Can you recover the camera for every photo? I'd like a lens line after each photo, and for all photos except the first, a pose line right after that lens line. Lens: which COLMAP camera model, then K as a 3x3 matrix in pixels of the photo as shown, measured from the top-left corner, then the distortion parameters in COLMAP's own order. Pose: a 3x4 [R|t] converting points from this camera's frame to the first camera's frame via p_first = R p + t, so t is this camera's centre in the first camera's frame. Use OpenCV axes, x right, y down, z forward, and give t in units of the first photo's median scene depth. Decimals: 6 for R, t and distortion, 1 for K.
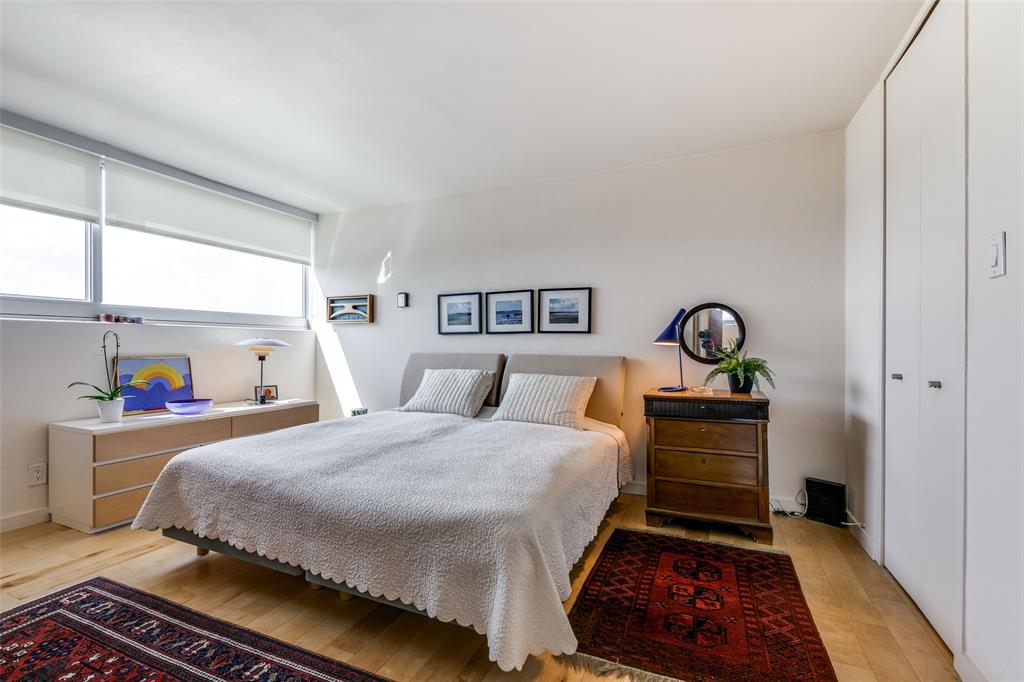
lens RADIAL K [[441.0, 0, 511.7], [0, 441.0, 346.6], [0, 0, 1]] dist [0.018421, -0.009371]
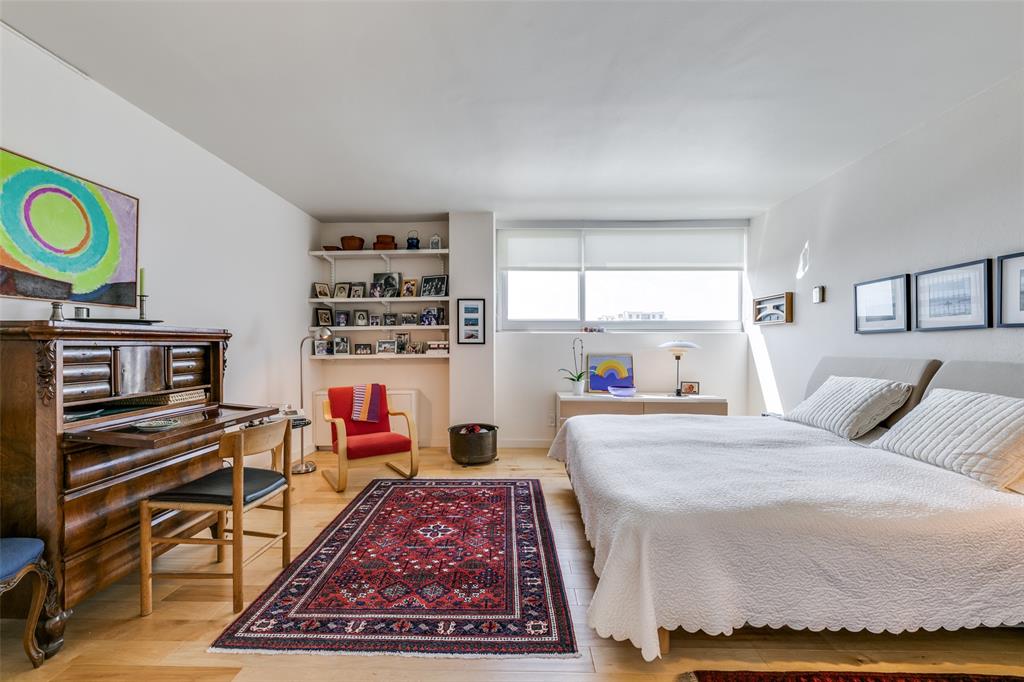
lens RADIAL K [[425.1, 0, 506.8], [0, 425.1, 347.2], [0, 0, 1]] dist [0.010192, -0.000105]
pose [[0.402371, 0.000357, -0.915477, 0.315081], [-0.002584, 0.999996, -0.000746, -0.000423], [0.915473, 0.002666, 0.402370, 0.118651]]
